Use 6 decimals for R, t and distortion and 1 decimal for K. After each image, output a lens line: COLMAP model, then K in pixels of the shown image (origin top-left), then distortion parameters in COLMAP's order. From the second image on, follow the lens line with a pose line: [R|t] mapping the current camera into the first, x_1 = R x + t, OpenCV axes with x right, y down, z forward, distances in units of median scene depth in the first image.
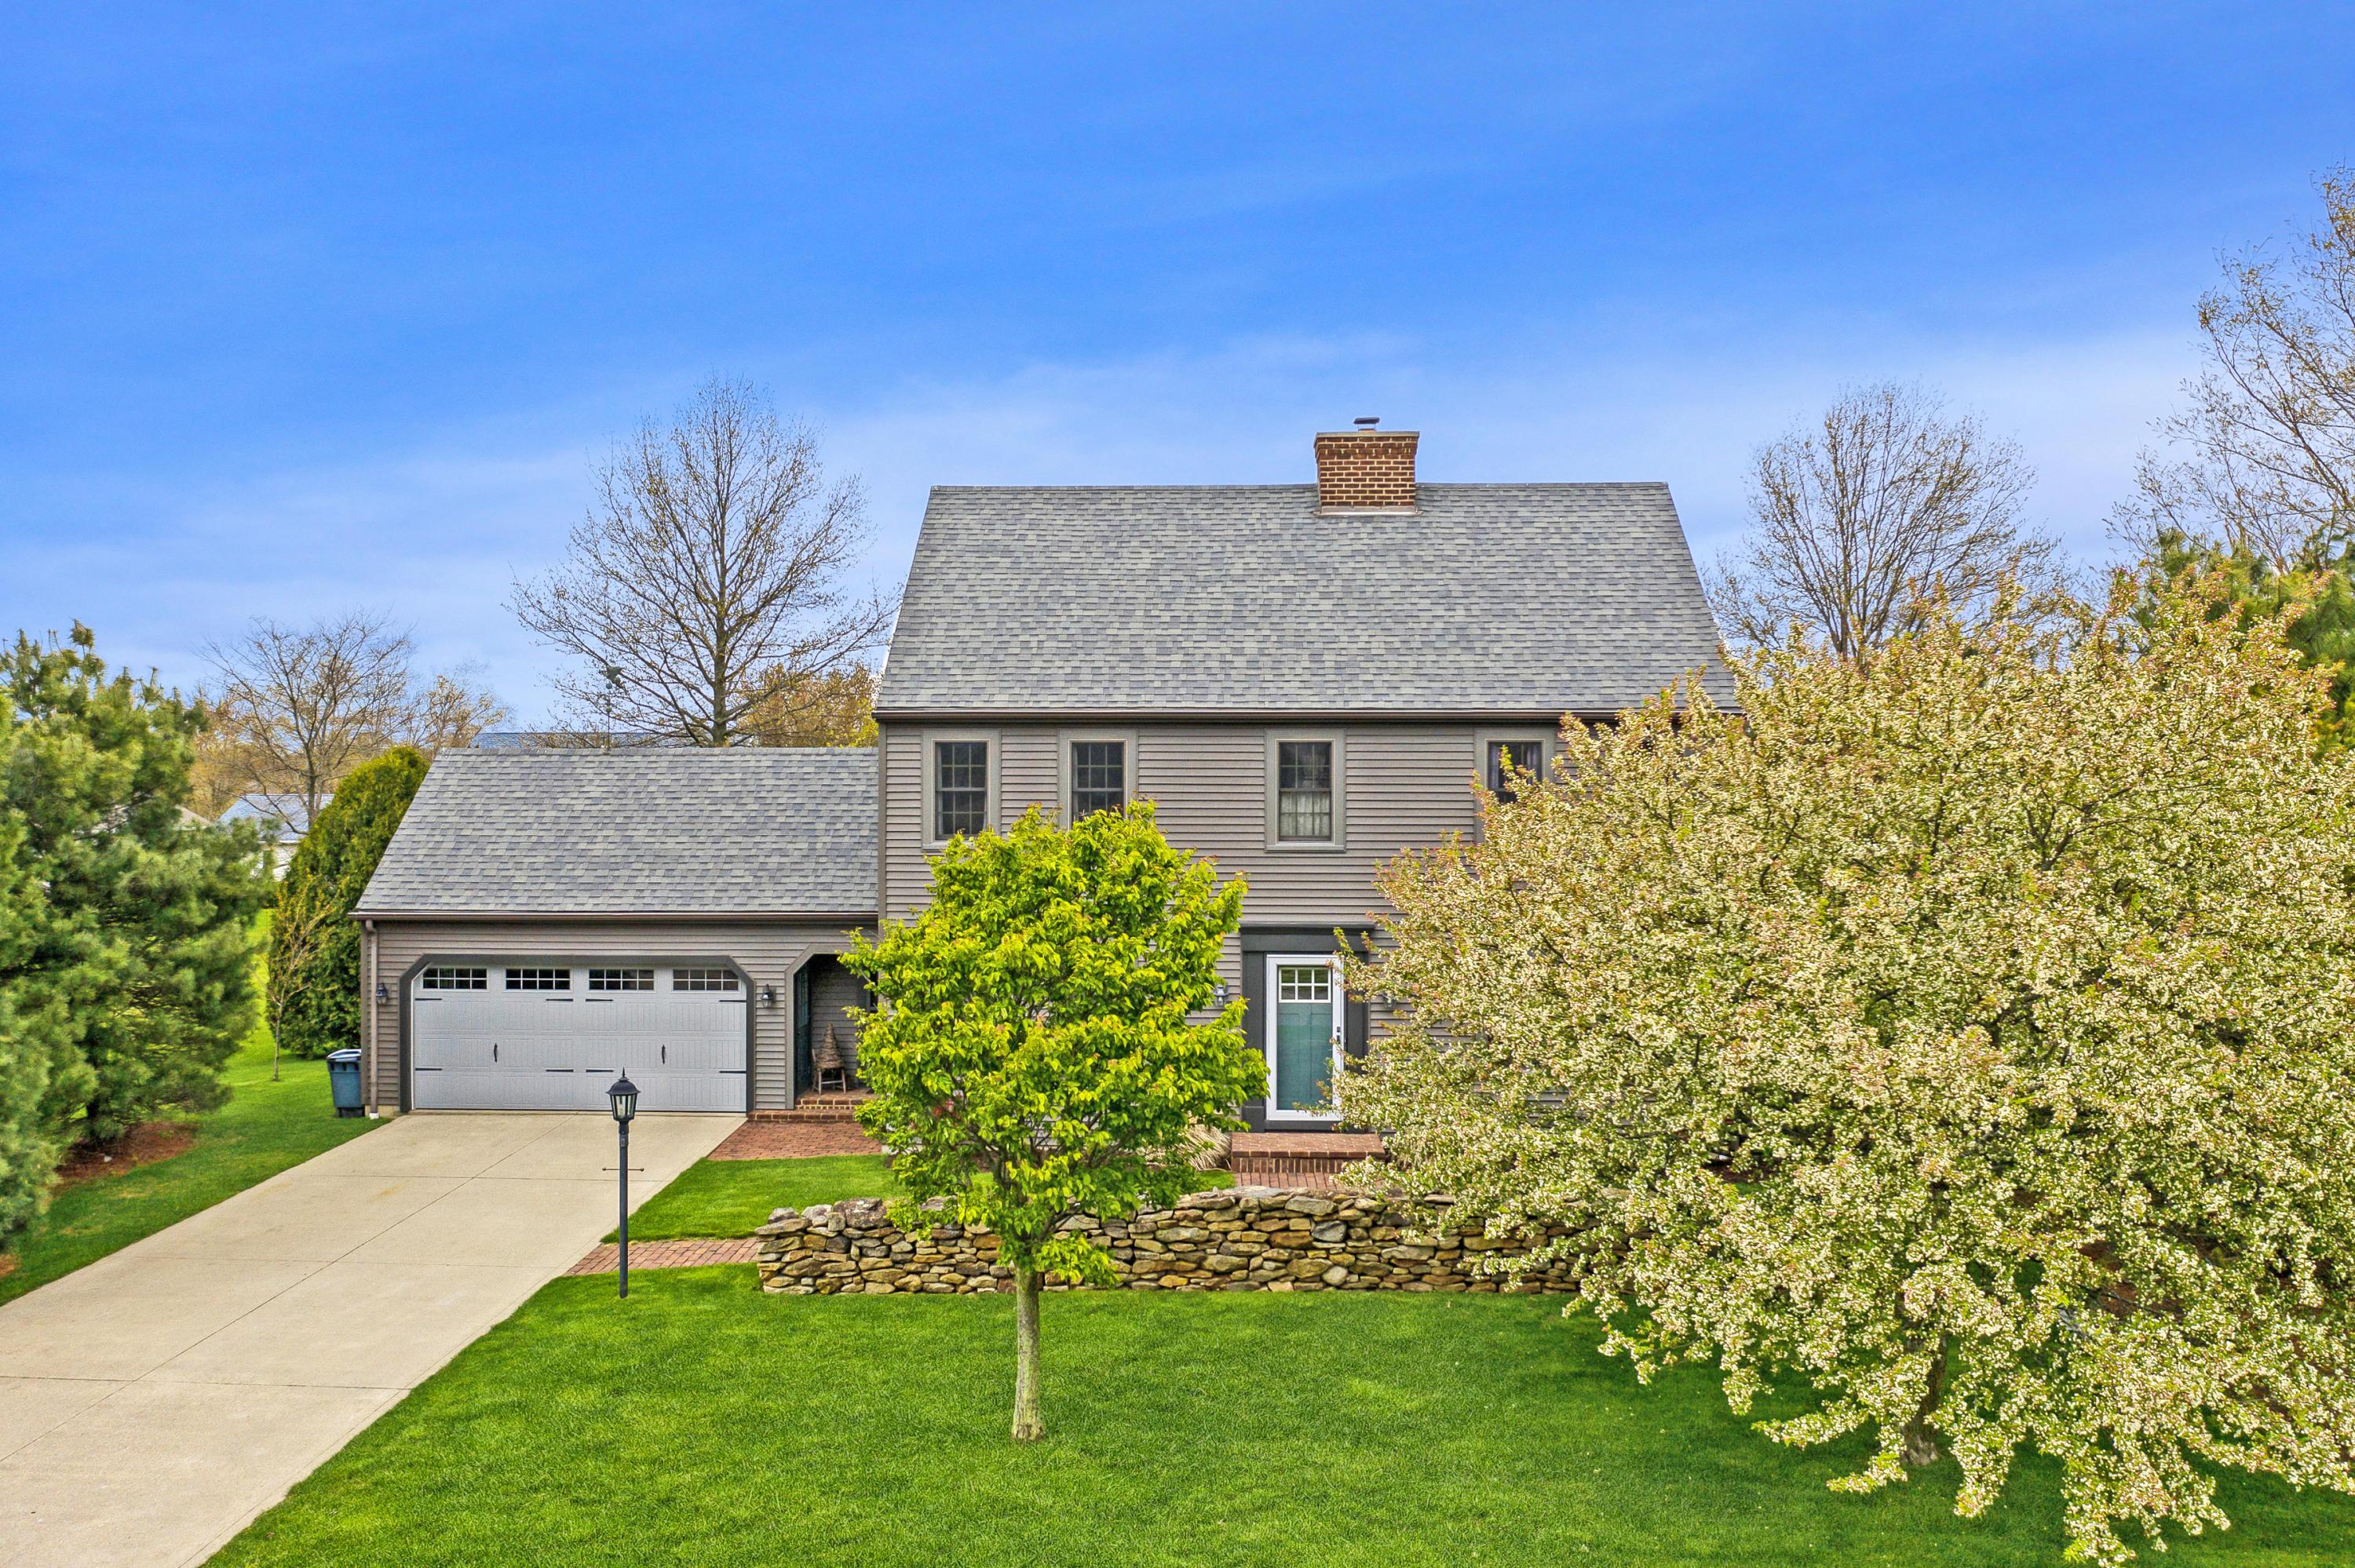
lens RADIAL K [[1805.5, 0, 1180.4], [0, 1805.5, 770.9], [0, 0, 1]] dist [-0.045171, 0.027061]
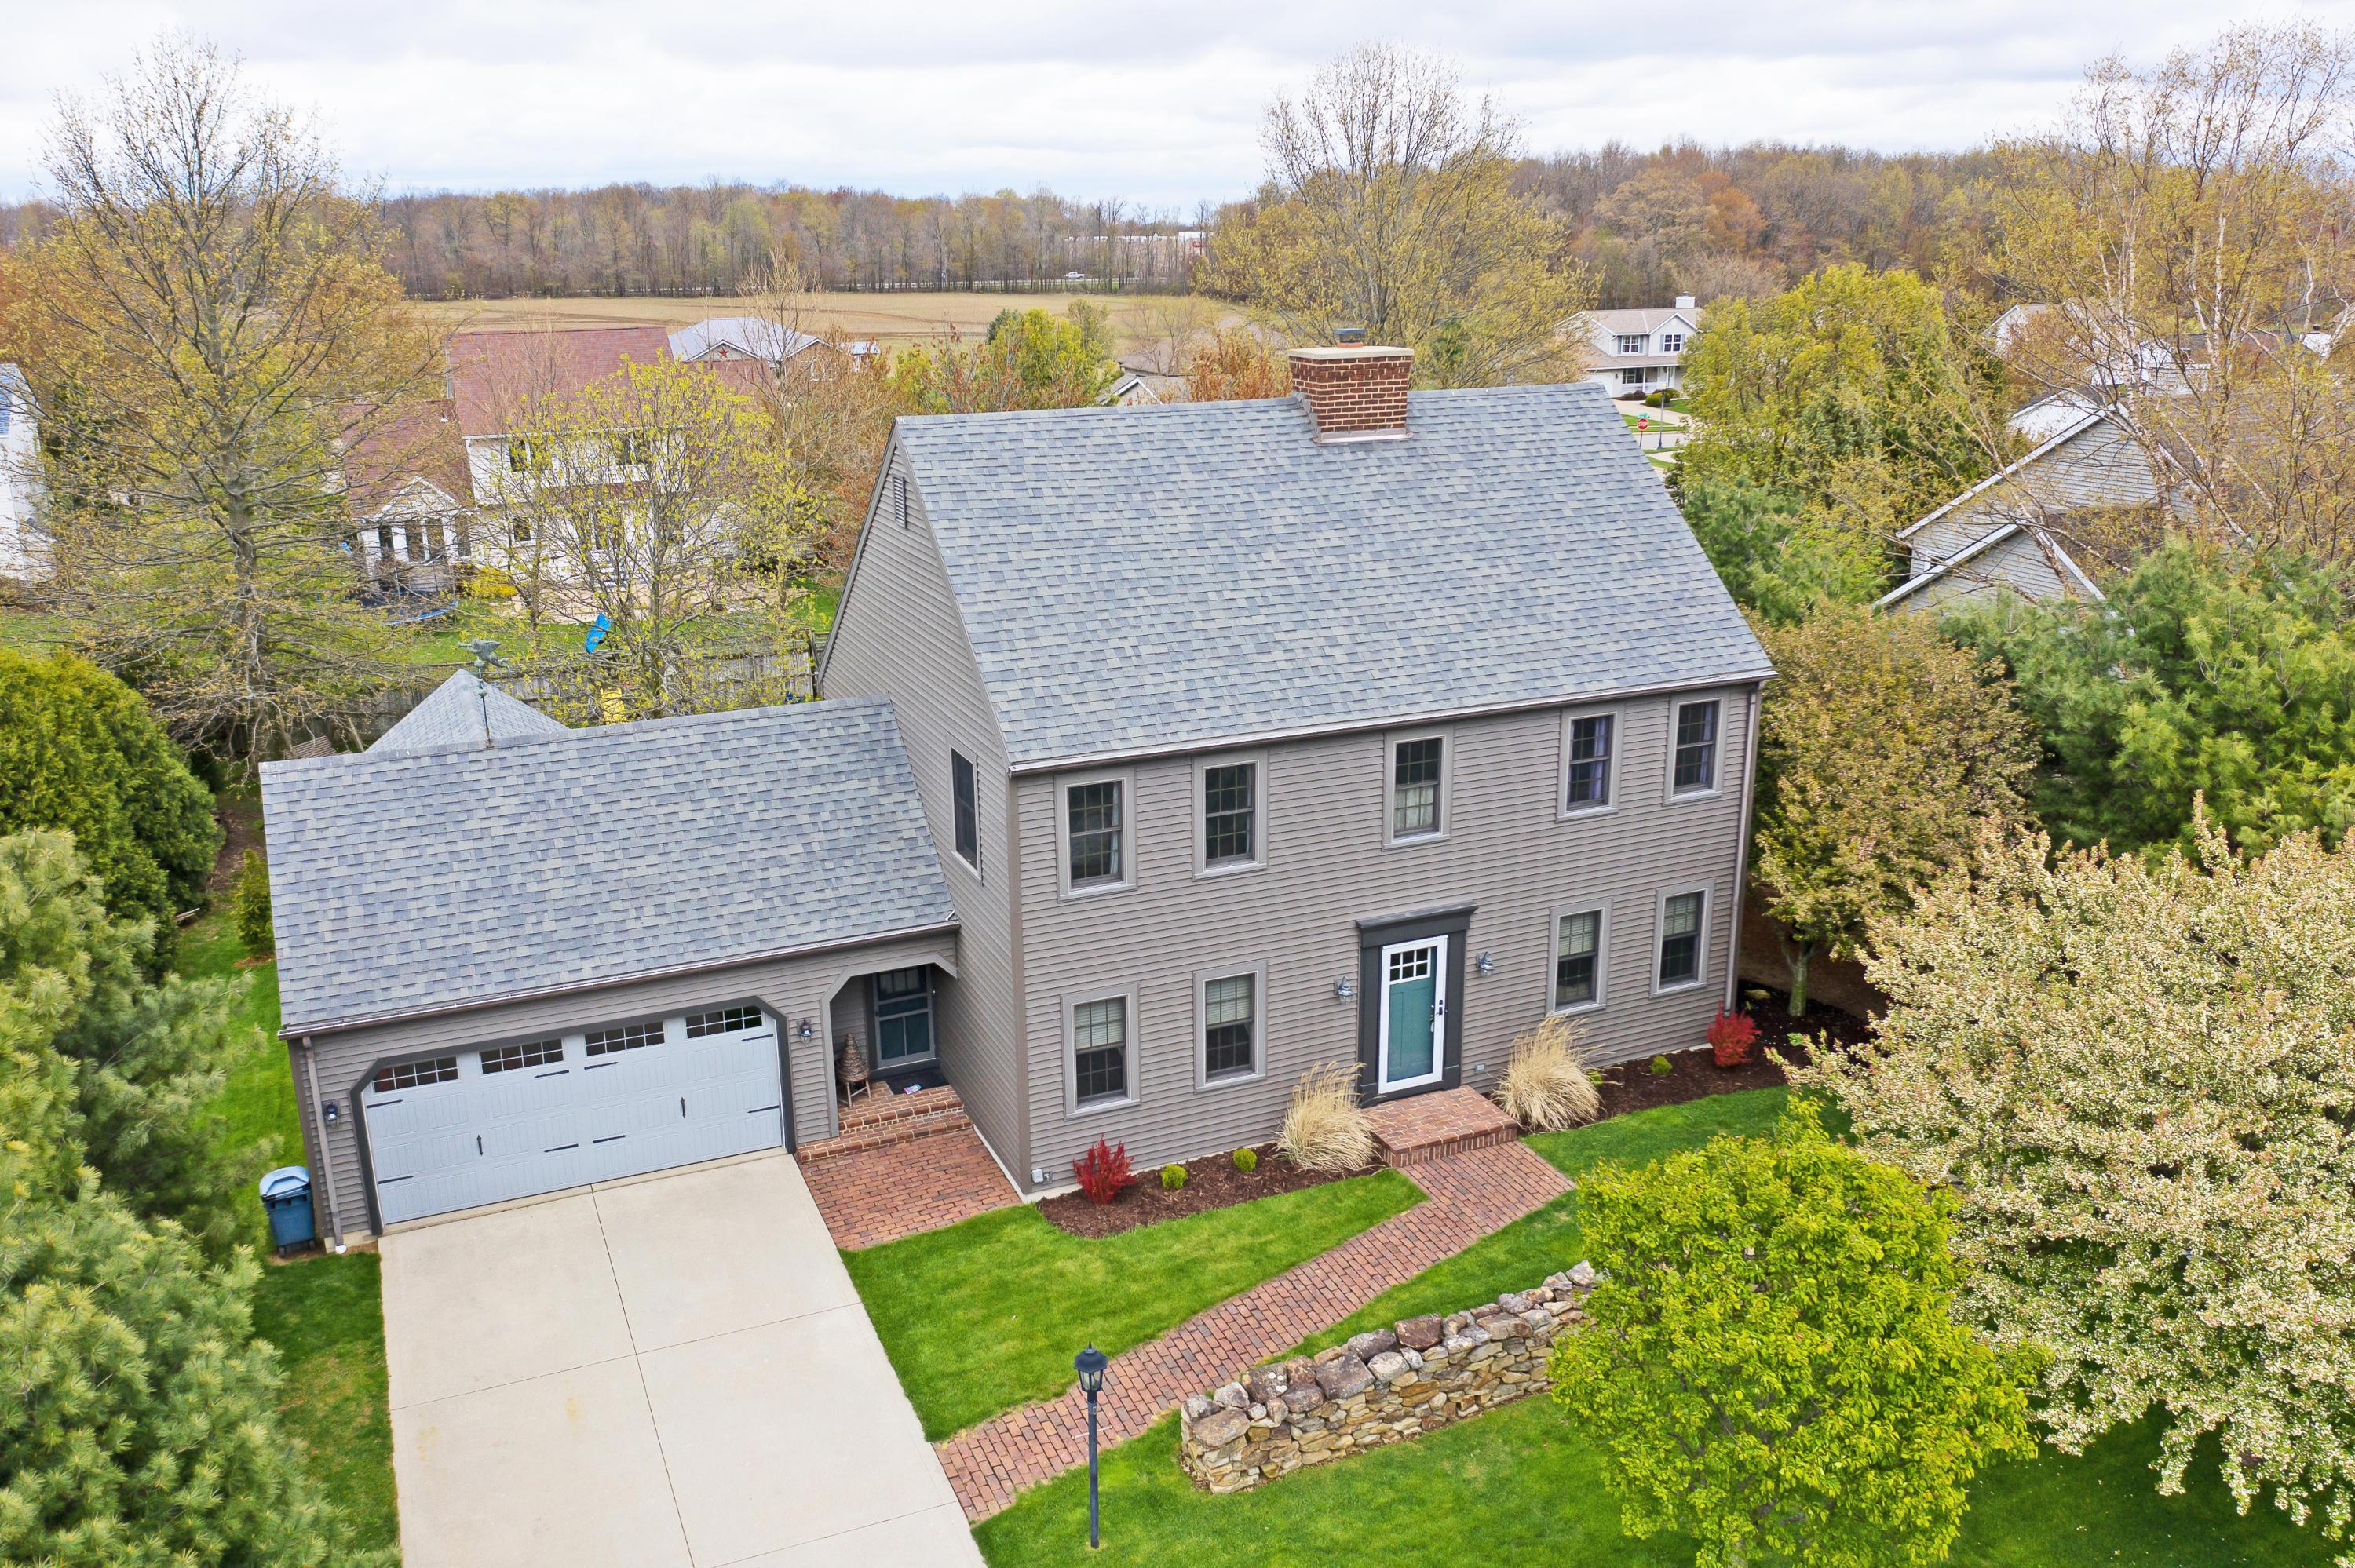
lens RADIAL K [[1805.5, 0, 1158.0], [0, 1805.5, 758.4], [0, 0, 1]] dist [-0.045171, 0.027061]
pose [[0.902473, -0.129184, 0.410919, -0.432903], [0.005342, 0.957251, 0.289208, -0.271455], [-0.430714, -0.258807, 0.864583, 0.183504]]
